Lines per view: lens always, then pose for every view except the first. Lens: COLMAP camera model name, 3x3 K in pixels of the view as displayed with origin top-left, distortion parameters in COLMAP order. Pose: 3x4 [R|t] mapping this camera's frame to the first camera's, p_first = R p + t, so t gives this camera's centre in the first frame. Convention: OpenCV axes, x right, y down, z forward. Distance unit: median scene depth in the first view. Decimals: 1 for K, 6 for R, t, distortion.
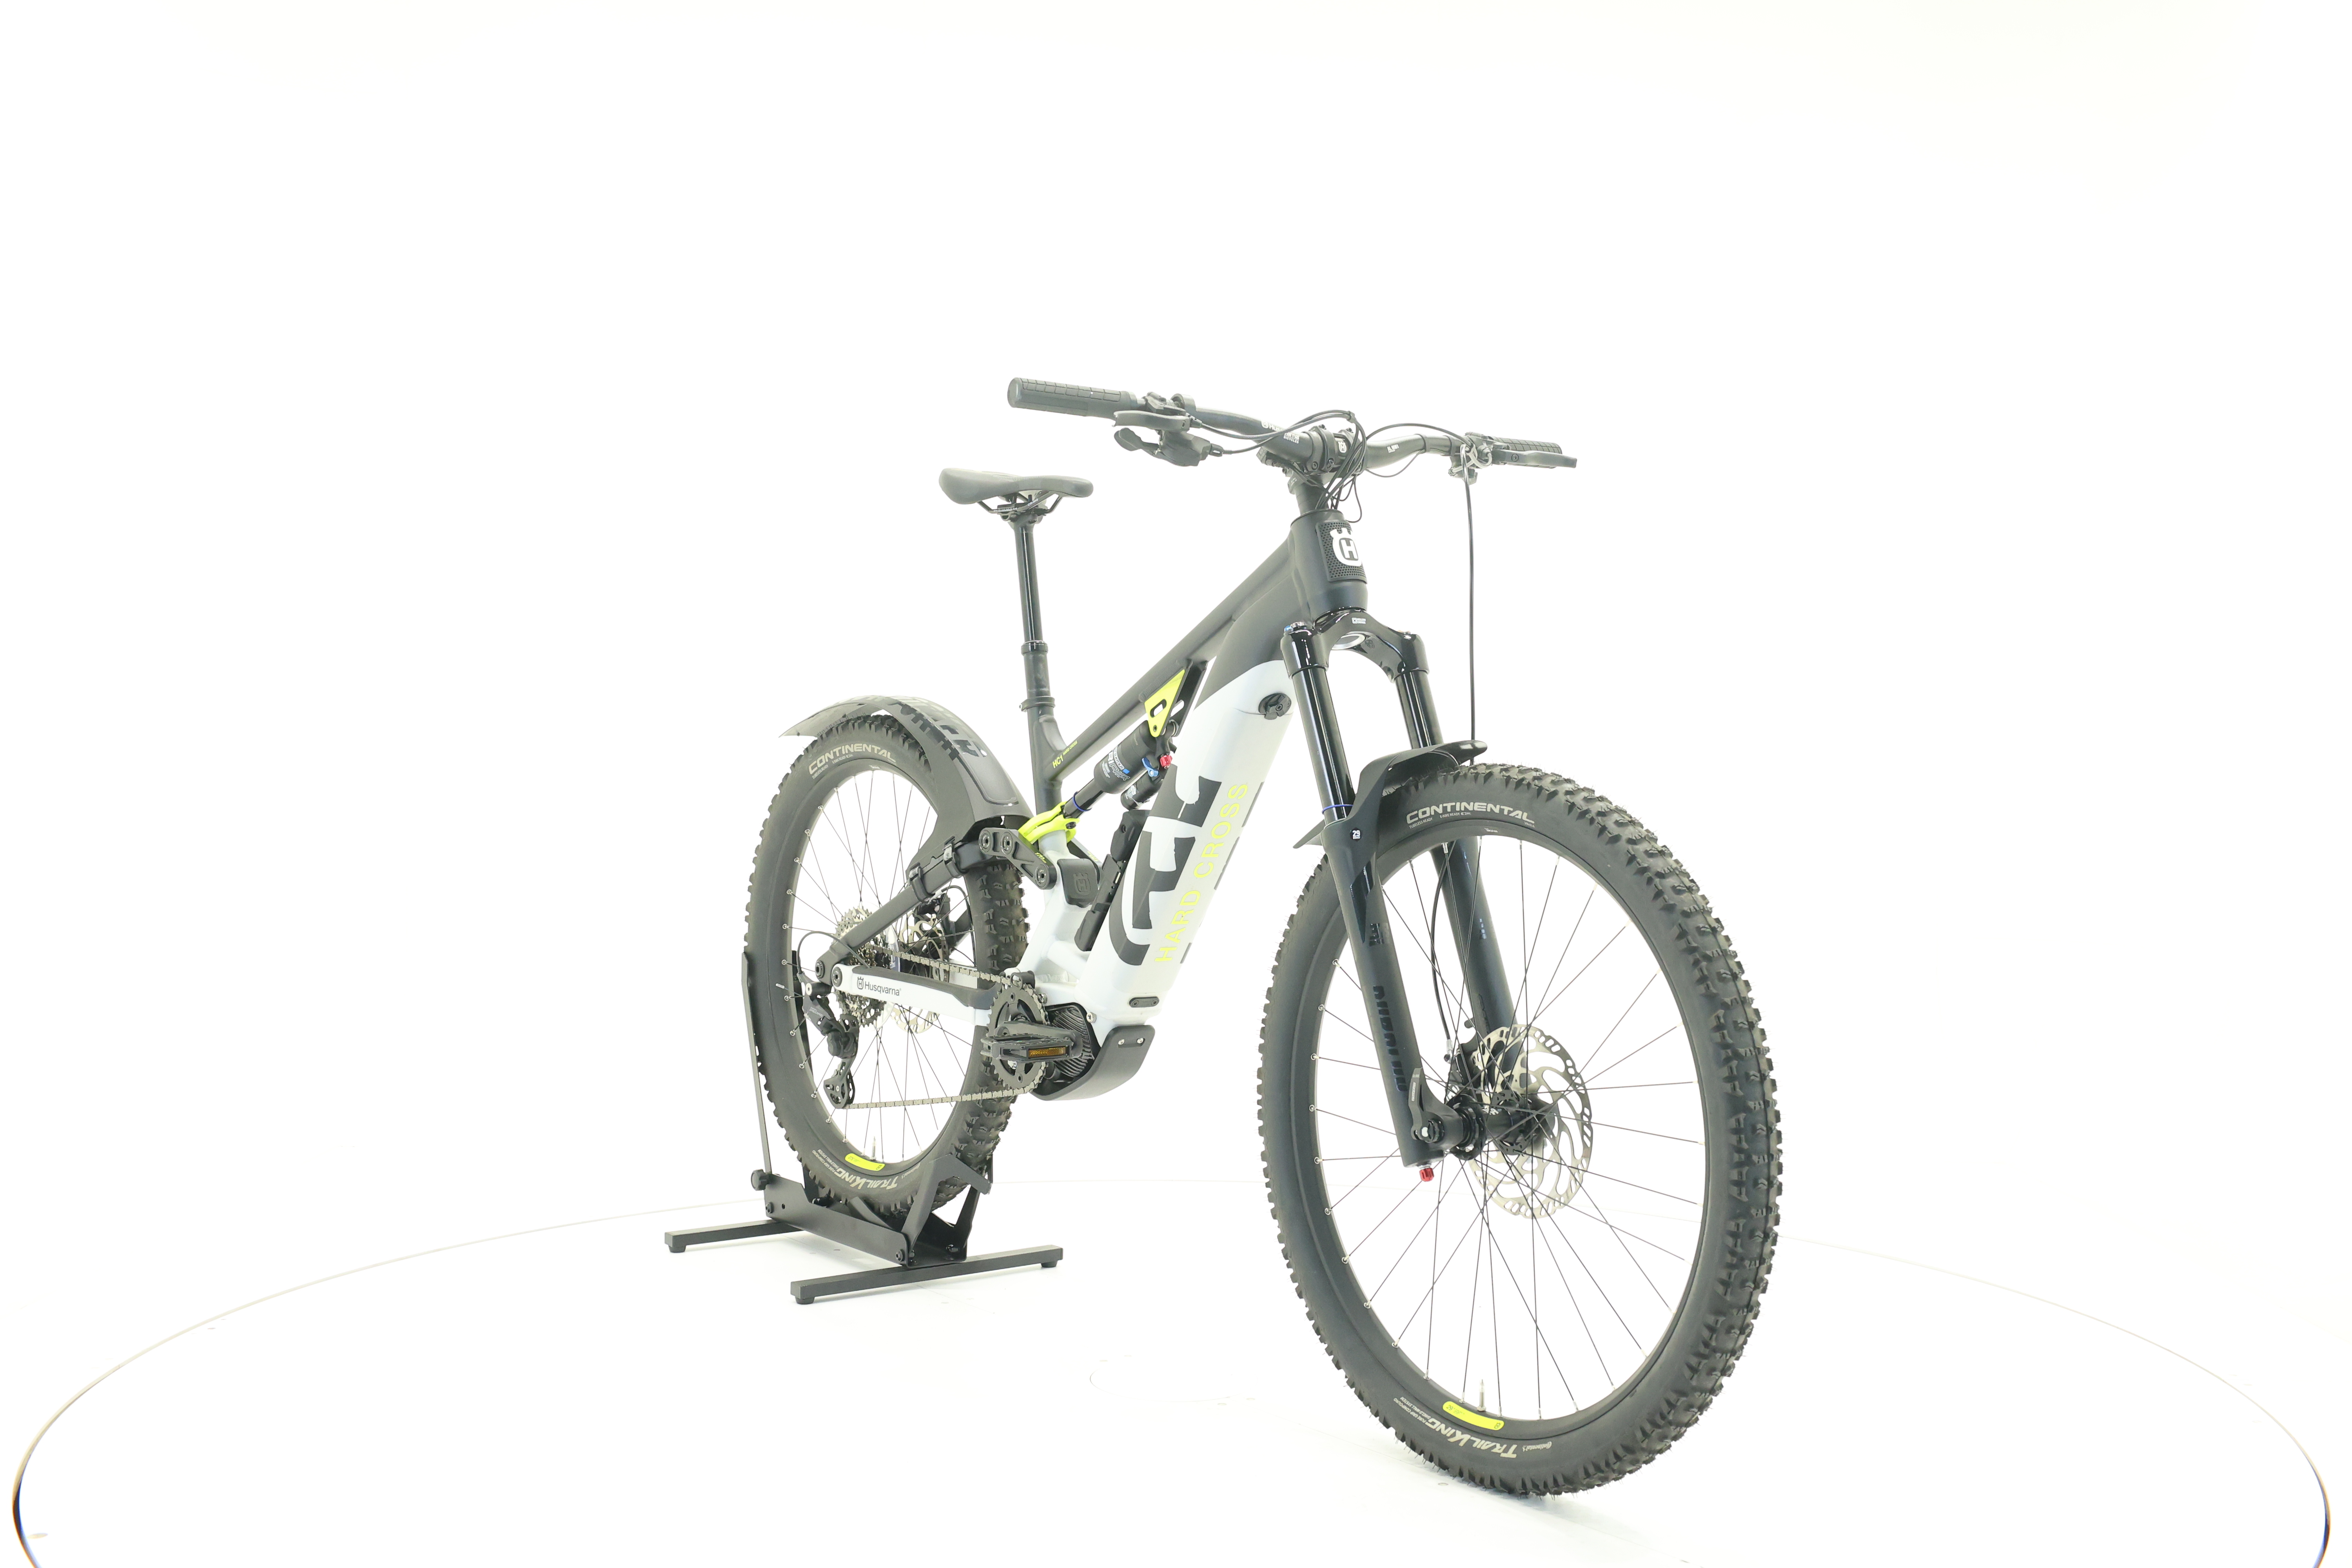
lens RADIAL K [[2505.5, 0, 1177.9], [0, 2505.5, 722.4], [0, 0, 1]] dist [-0.012671, 0.026414]
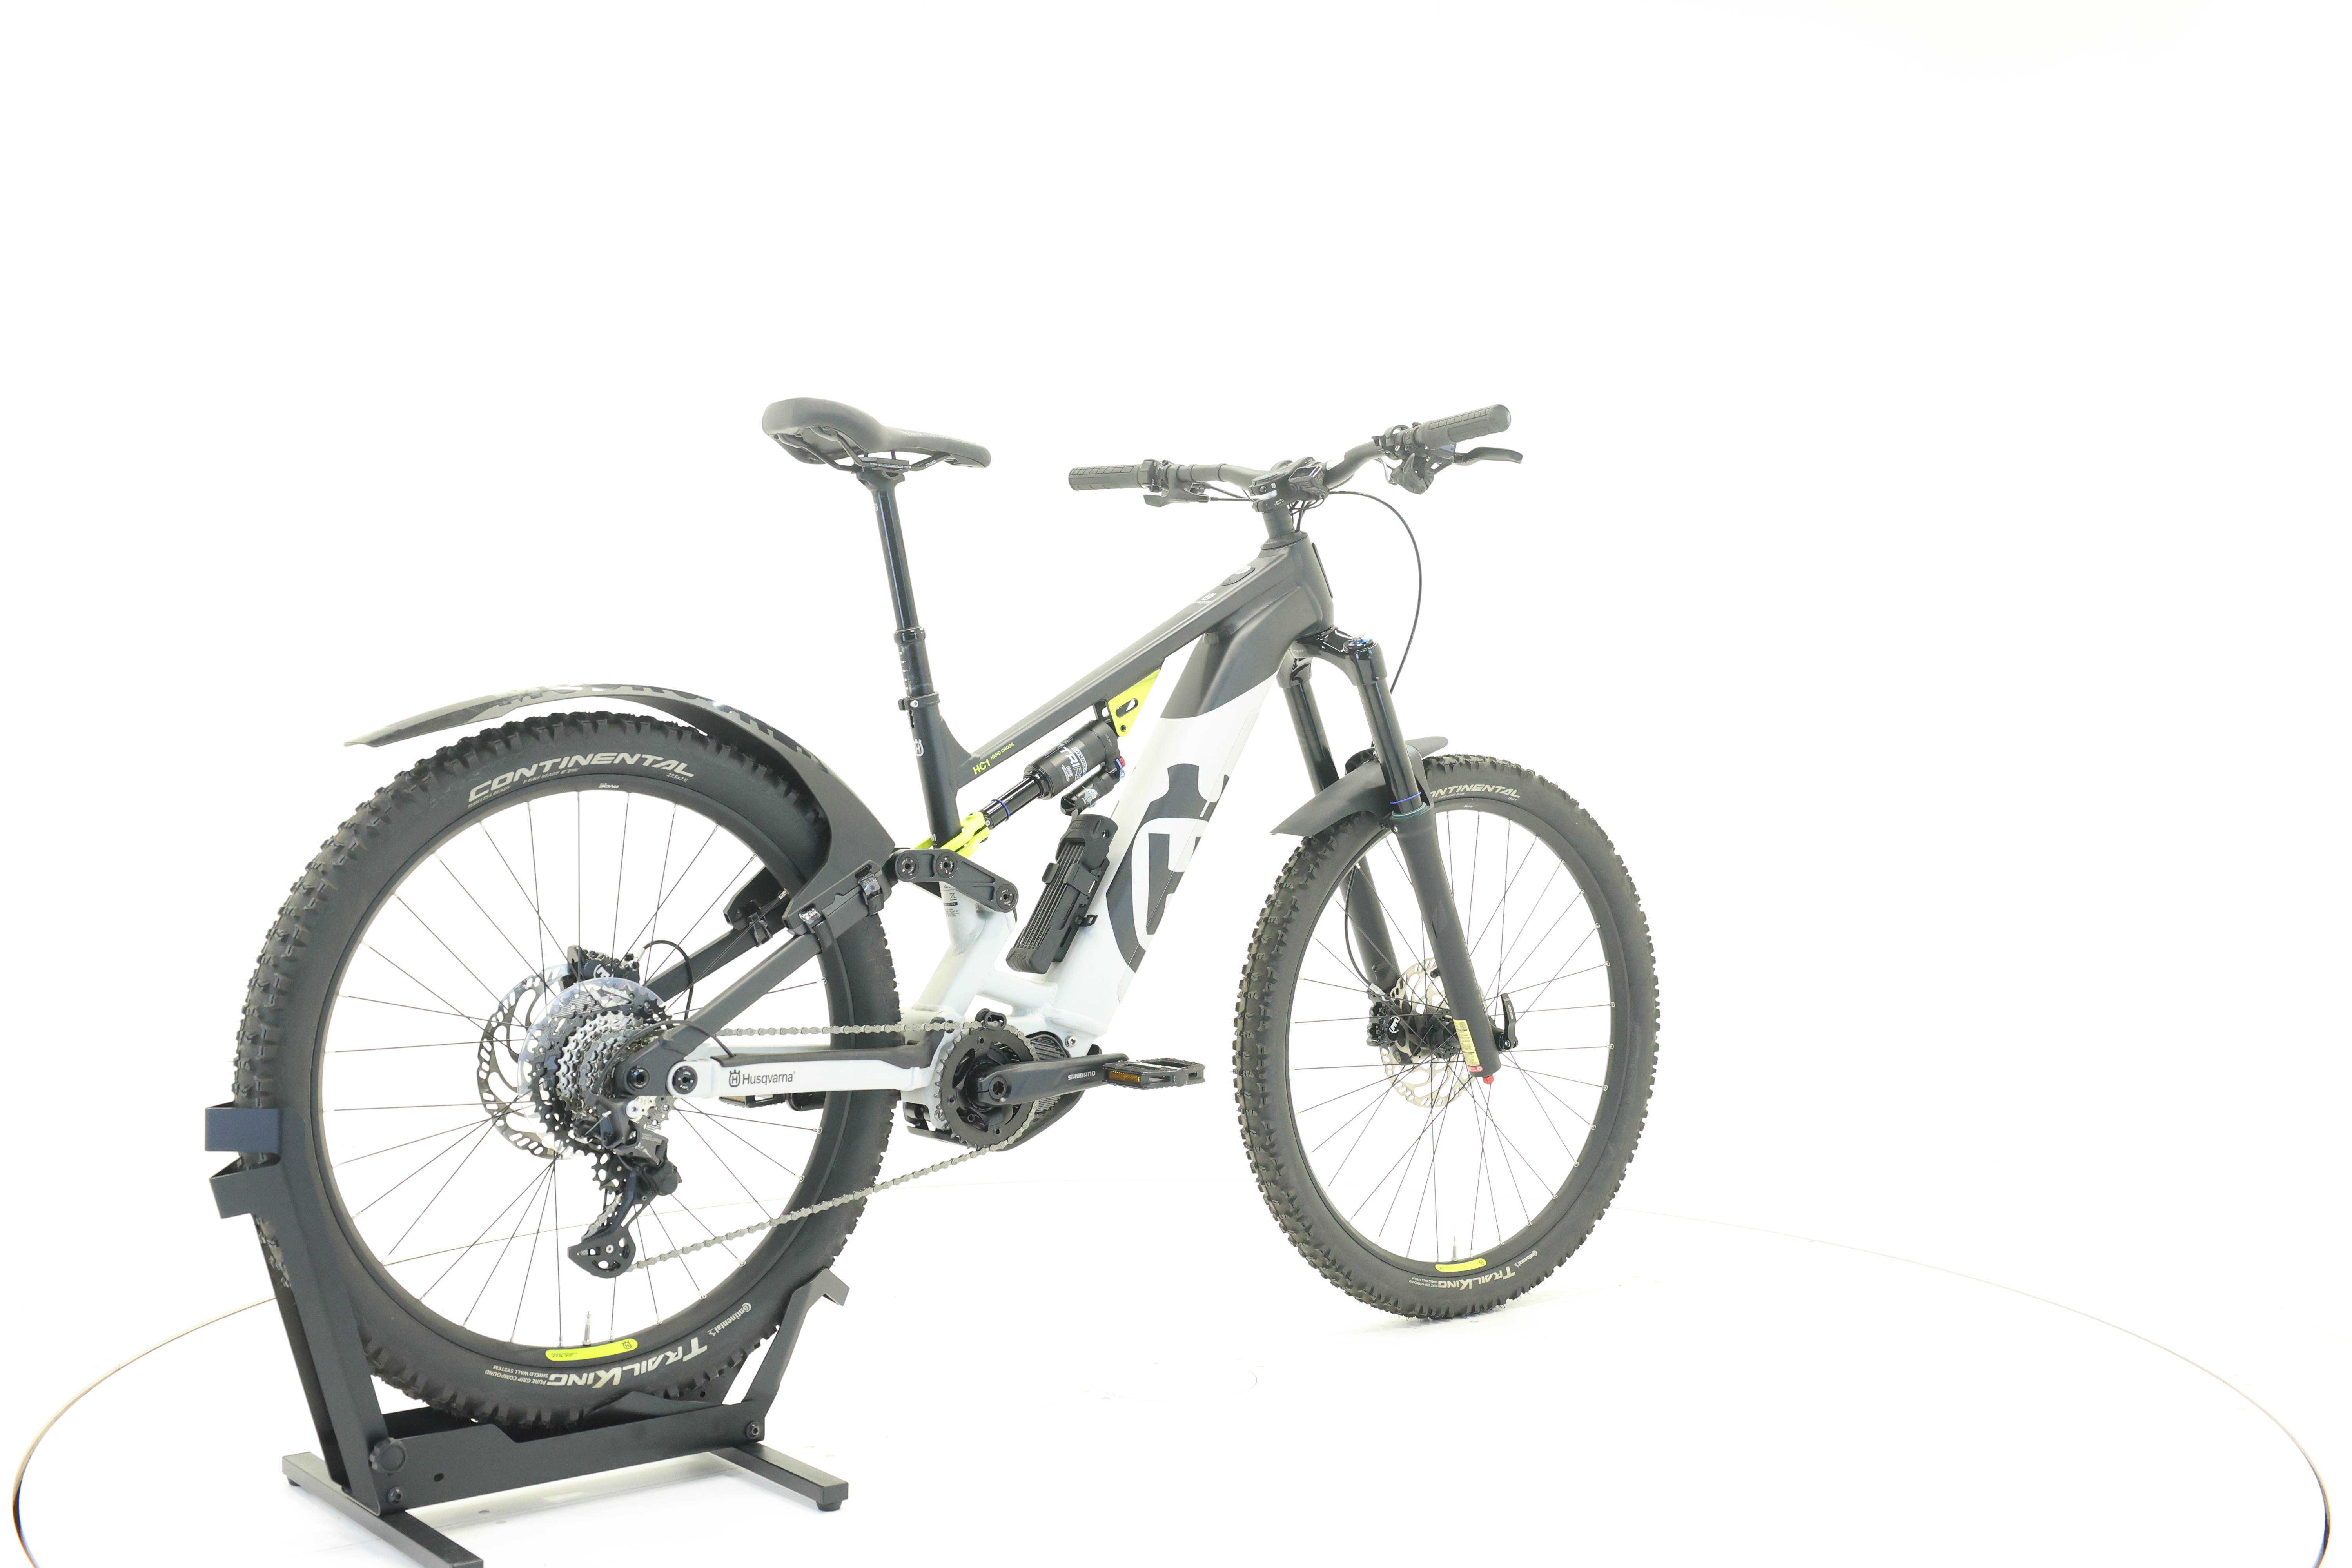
lens RADIAL K [[2505.5, 0, 1177.9], [0, 2505.5, 722.4], [0, 0, 1]] dist [-0.012671, 0.026414]
pose [[-0.042261, -0.007569, 0.999078, -1.046660], [-0.005755, 0.999957, 0.007332, -0.007806], [-0.999090, -0.005440, -0.042303, 1.090973]]
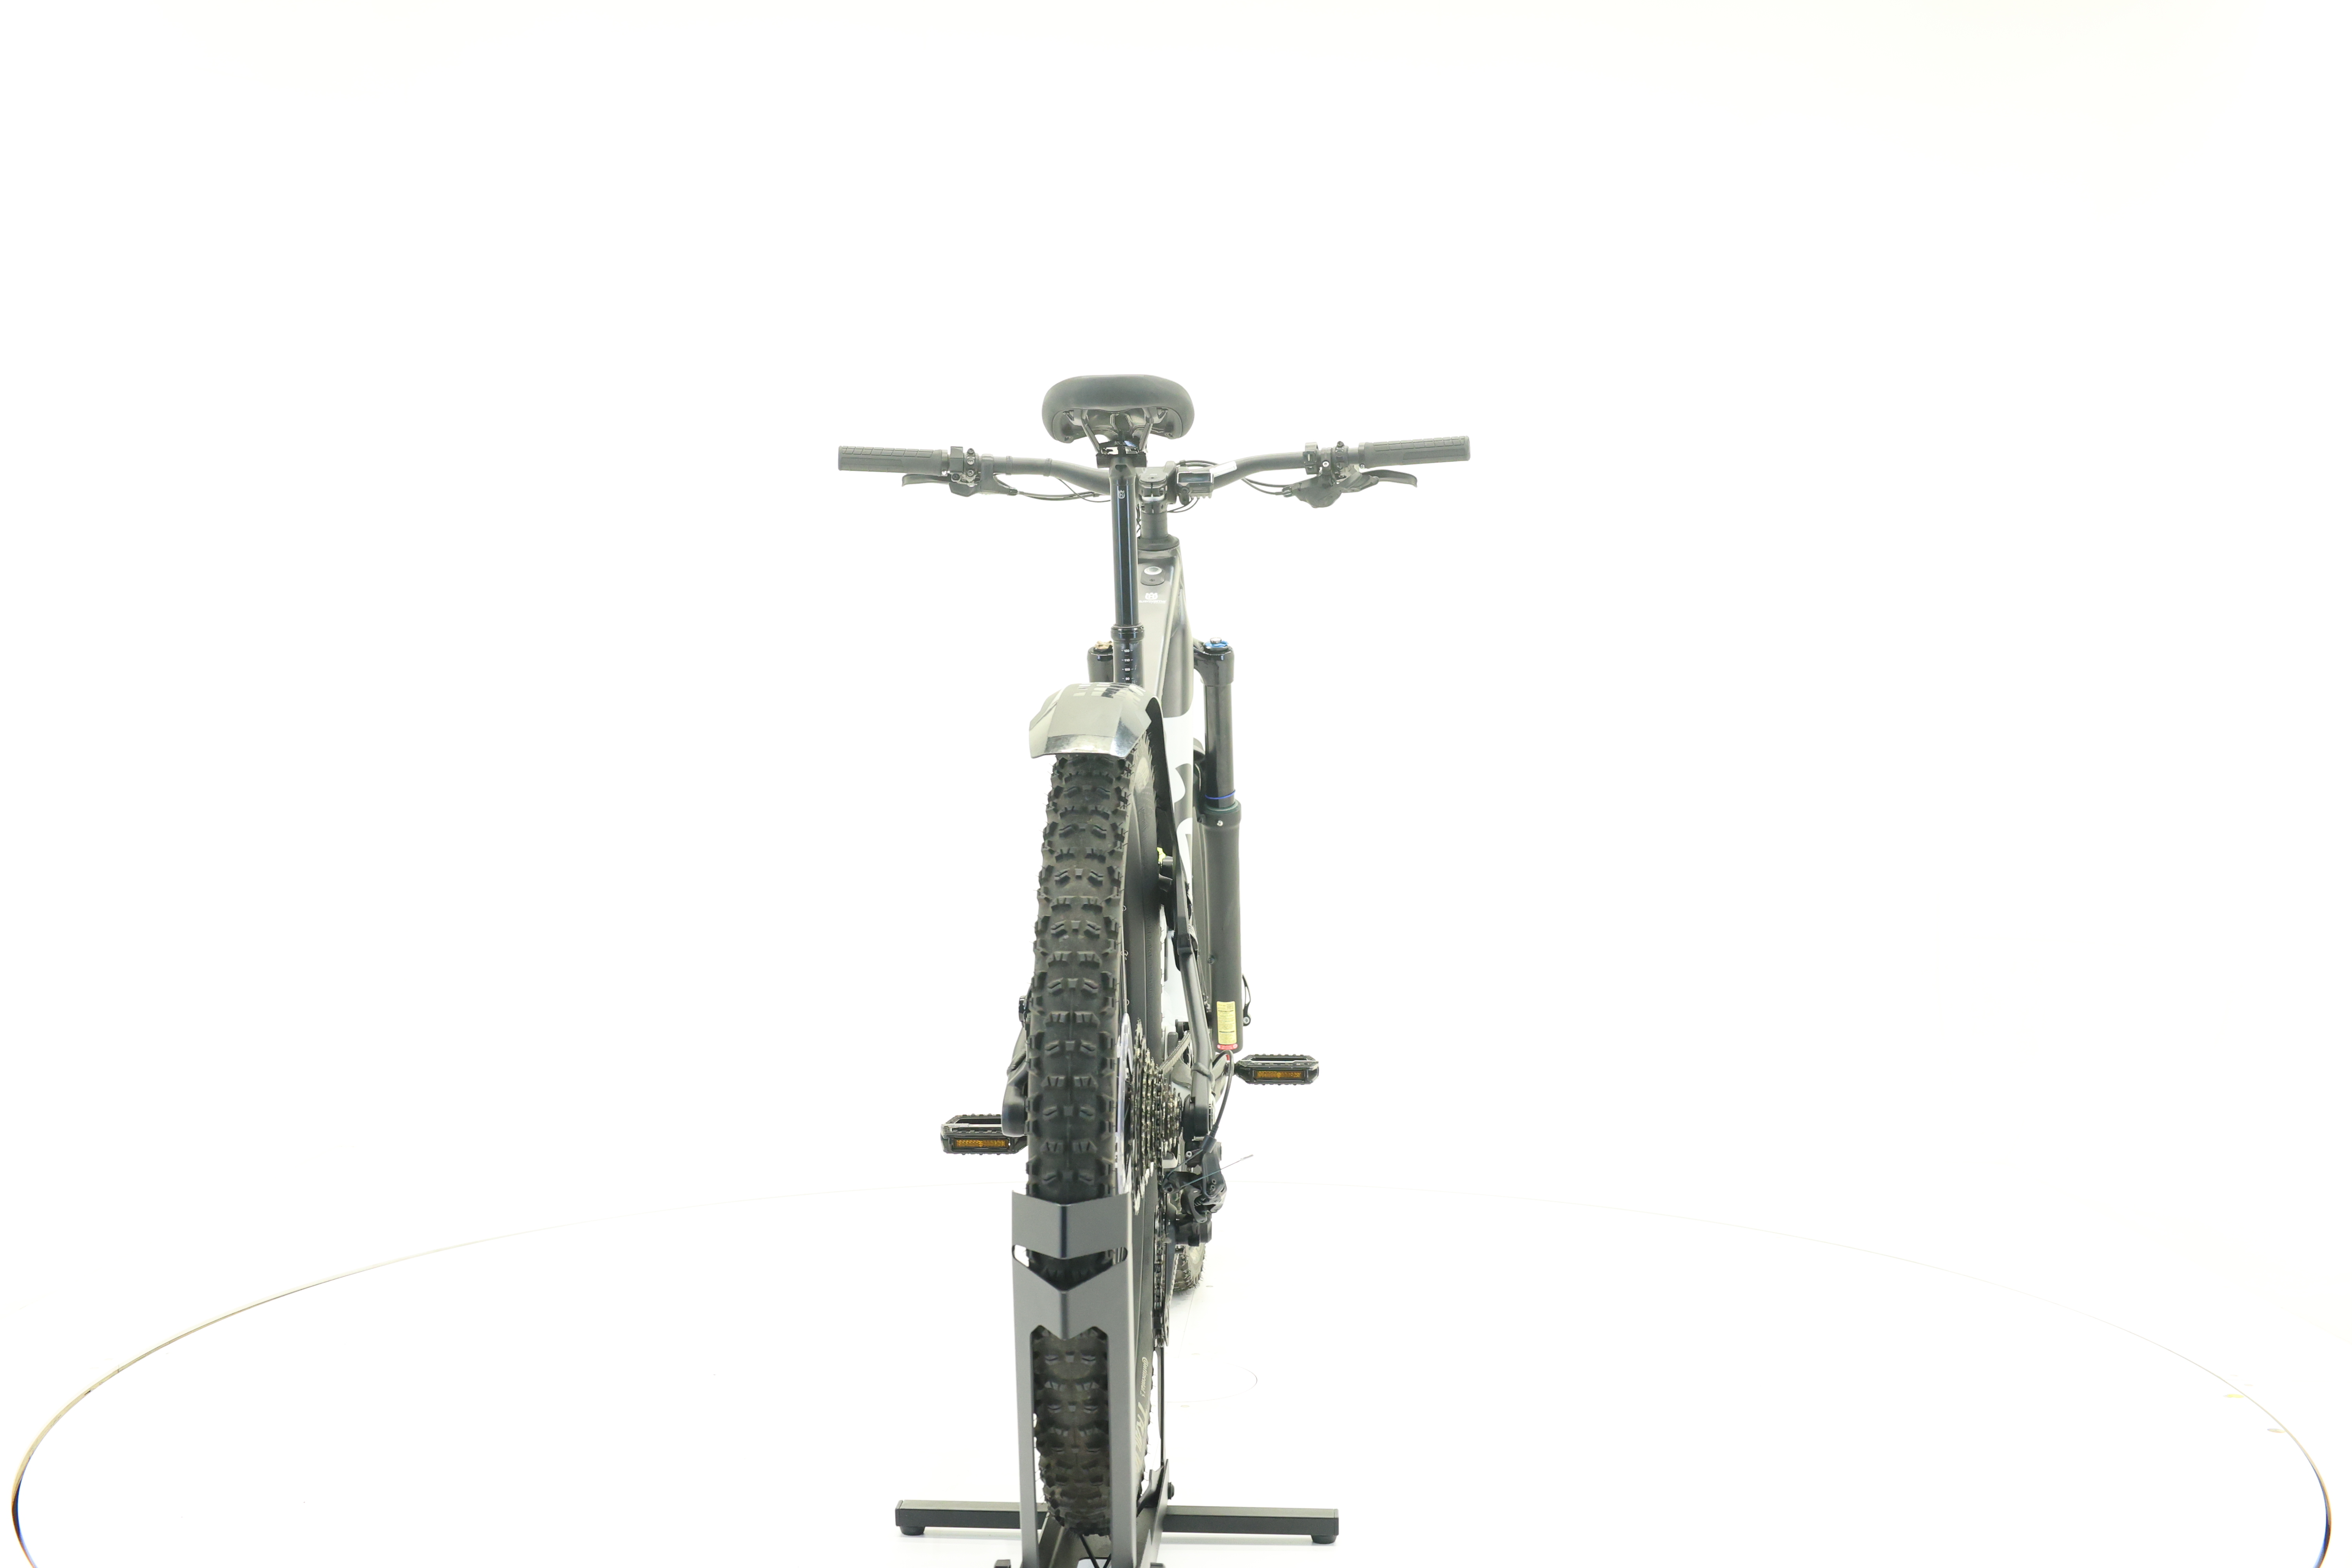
lens RADIAL K [[2505.5, 0, 1177.9], [0, 2505.5, 722.4], [0, 0, 1]] dist [-0.012671, 0.026414]
pose [[-0.764219, -0.012254, 0.644840, -0.674691], [-0.011137, 0.999921, 0.005803, -0.006198], [-0.644860, -0.002747, -0.764296, 1.846723]]
